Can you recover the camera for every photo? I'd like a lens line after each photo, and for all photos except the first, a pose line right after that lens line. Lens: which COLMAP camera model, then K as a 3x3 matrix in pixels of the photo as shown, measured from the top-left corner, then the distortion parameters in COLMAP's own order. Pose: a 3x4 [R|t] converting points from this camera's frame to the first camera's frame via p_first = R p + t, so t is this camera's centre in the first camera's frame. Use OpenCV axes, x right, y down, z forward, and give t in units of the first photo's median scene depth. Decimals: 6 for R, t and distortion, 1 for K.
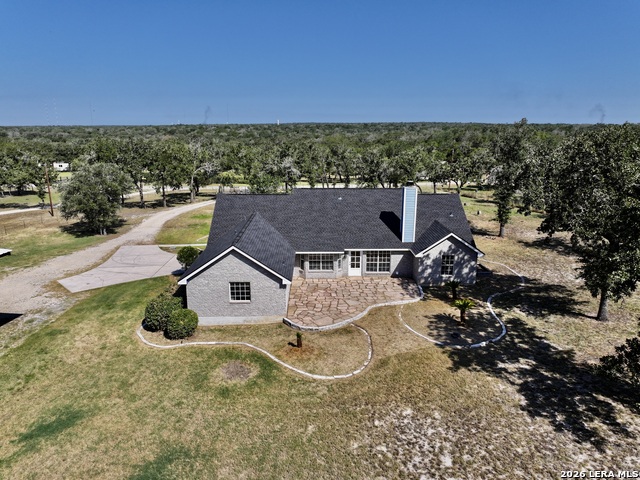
lens RADIAL K [[448.5, 0, 317.9], [0, 448.5, 239.7], [0, 0, 1]] dist [0.000562, 0.009375]
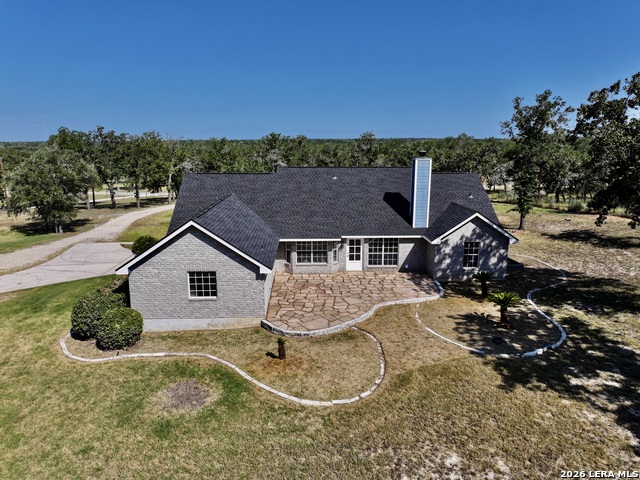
lens RADIAL K [[448.5, 0, 321.6], [0, 448.5, 240.0], [0, 0, 1]] dist [0.000562, 0.009375]
pose [[0.999563, -0.002400, 0.029477, 0.000858], [0.003387, 0.999433, -0.033492, 0.067798], [-0.029380, 0.033577, 0.999004, 0.252788]]
